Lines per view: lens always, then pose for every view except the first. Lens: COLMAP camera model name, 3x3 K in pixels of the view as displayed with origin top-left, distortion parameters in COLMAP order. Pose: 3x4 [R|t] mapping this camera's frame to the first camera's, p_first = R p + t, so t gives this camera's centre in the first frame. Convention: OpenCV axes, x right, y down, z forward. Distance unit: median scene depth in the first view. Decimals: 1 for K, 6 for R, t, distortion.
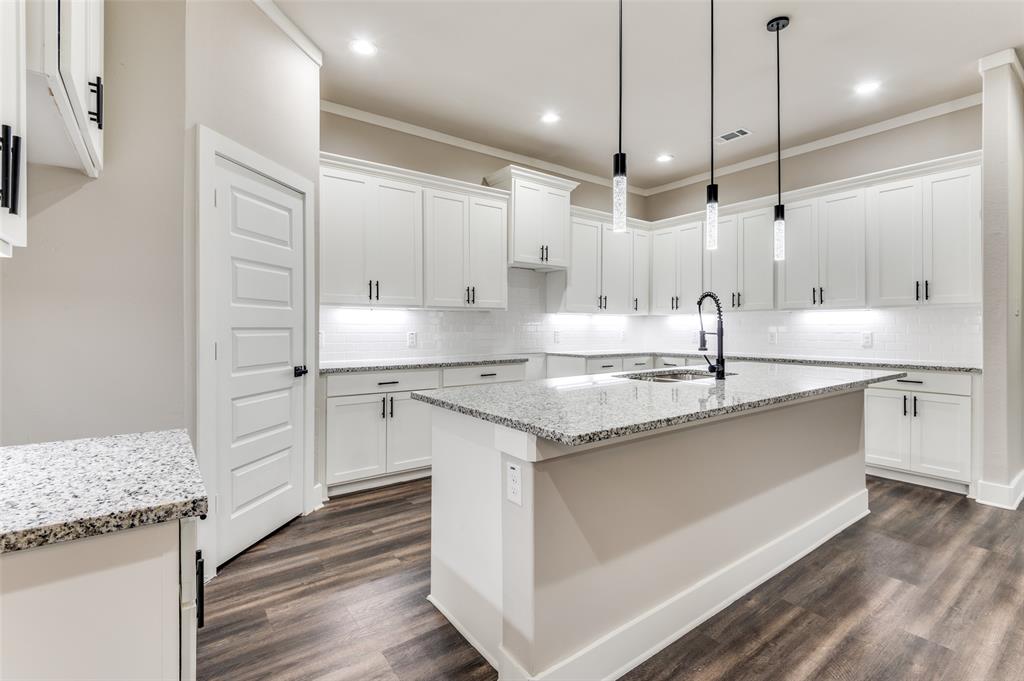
lens RADIAL K [[467.9, 0, 514.8], [0, 467.9, 330.4], [0, 0, 1]] dist [0.008879, -0.001022]
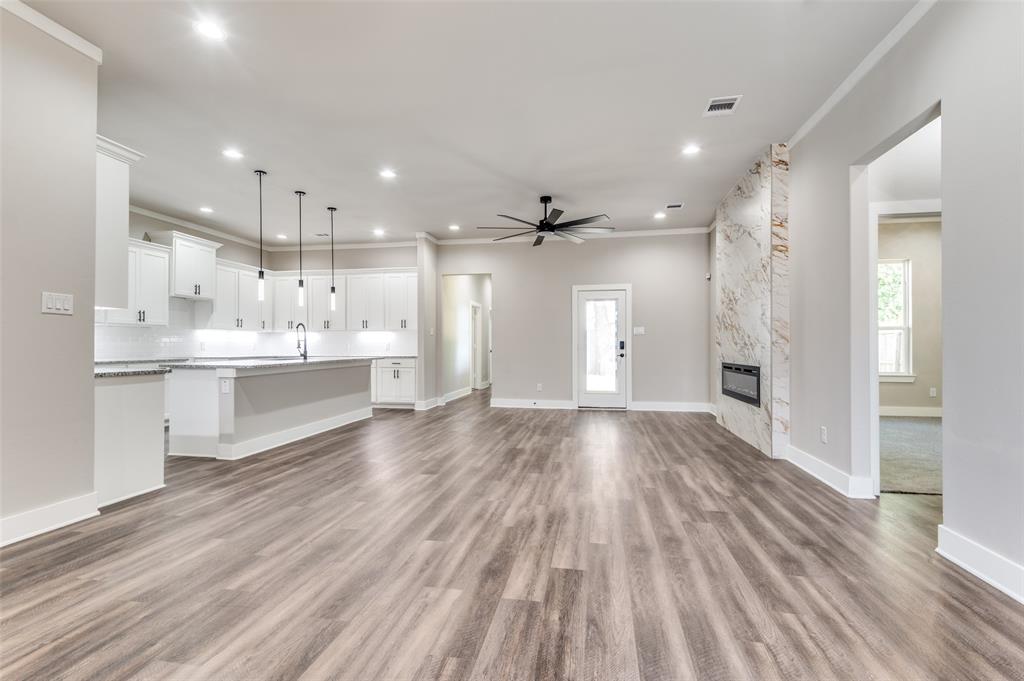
lens RADIAL K [[470.6, 0, 508.5], [0, 470.6, 343.8], [0, 0, 1]] dist [0.028429, -0.015394]
pose [[0.736456, 0.003229, 0.676478, -0.327487], [0.002568, 0.999968, -0.007568, 0.033172], [-0.676481, 0.007311, 0.736424, -1.124418]]
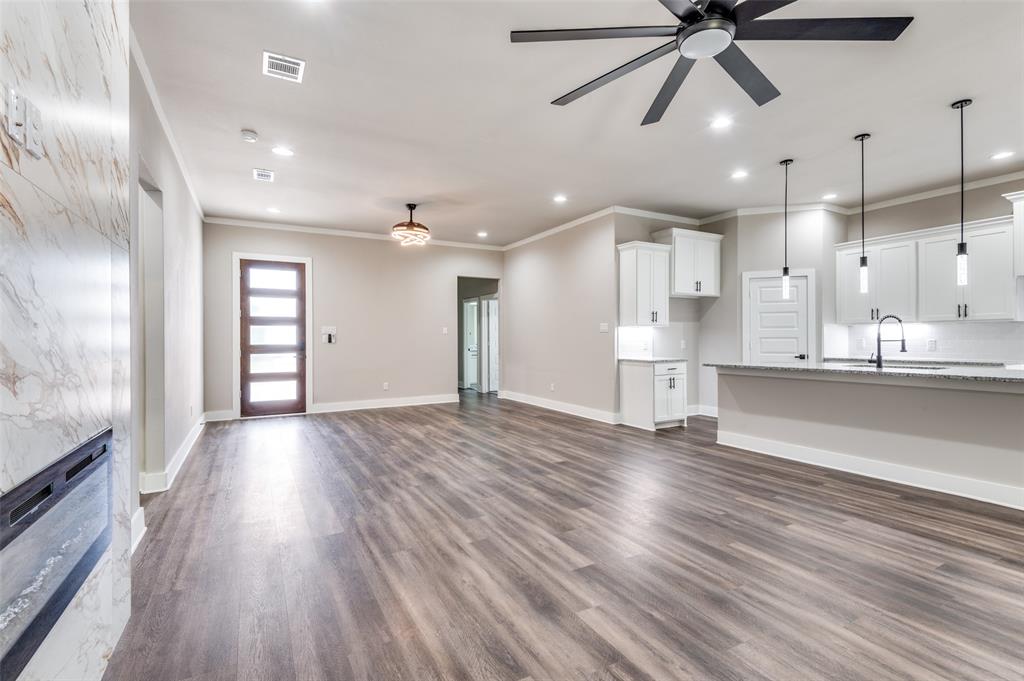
lens RADIAL K [[470.8, 0, 516.8], [0, 470.8, 338.7], [0, 0, 1]] dist [0.026770, -0.024513]
pose [[-0.134933, -0.000395, -0.990855, 1.711509], [0.003109, 0.999995, -0.000822, -0.001903], [0.990850, -0.003191, -0.134931, -0.038385]]
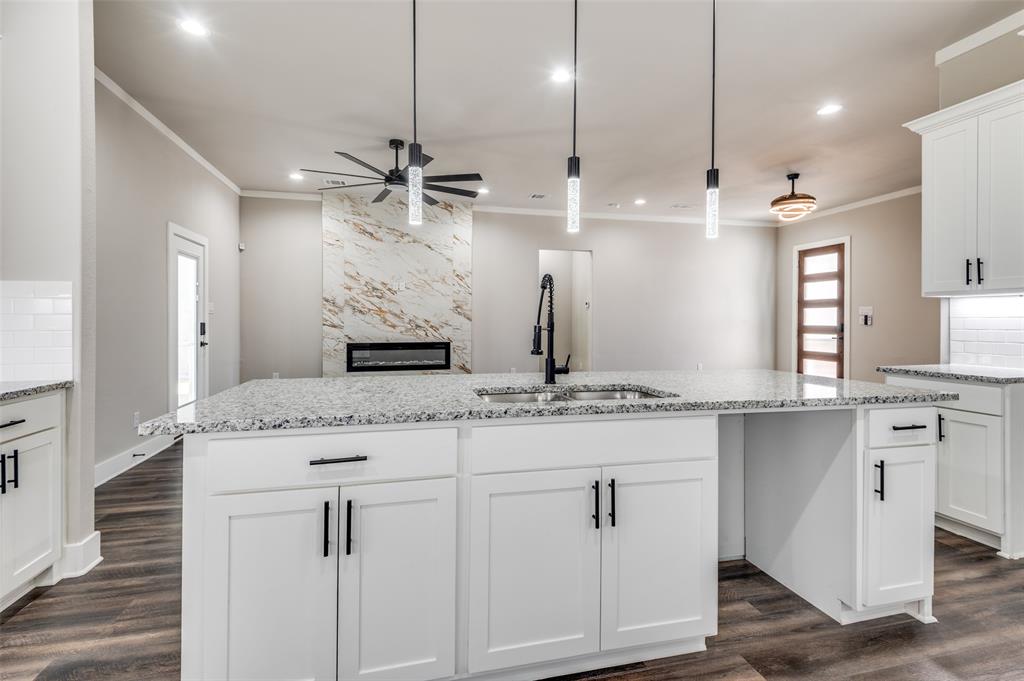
lens RADIAL K [[481.4, 0, 509.2], [0, 481.4, 319.8], [0, 0, 1]] dist [0.032427, -0.015390]
pose [[-0.918037, -0.000661, 0.396494, 0.114815], [-0.000959, 0.999999, -0.000553, -0.006272], [-0.396493, -0.000888, -0.918037, 1.370403]]
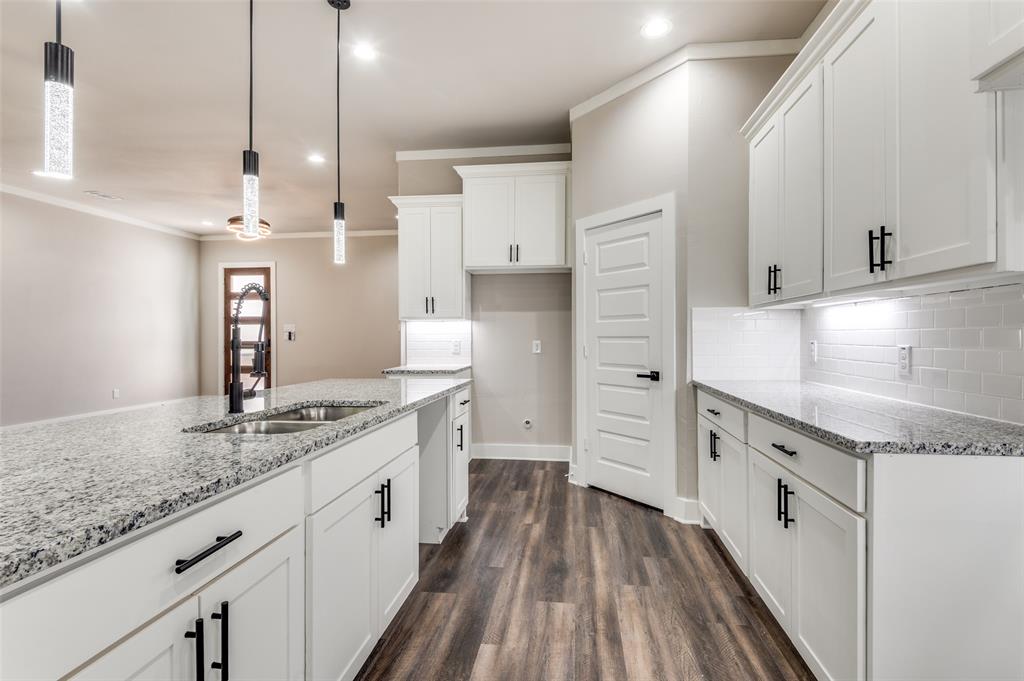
lens RADIAL K [[483.0, 0, 511.9], [0, 483.0, 334.6], [0, 0, 1]] dist [0.046157, -0.027929]
pose [[-0.704048, 0.000695, -0.710152, 0.511112], [0.002317, 0.999996, -0.001318, -0.008160], [0.710149, -0.002573, -0.704047, 1.367023]]
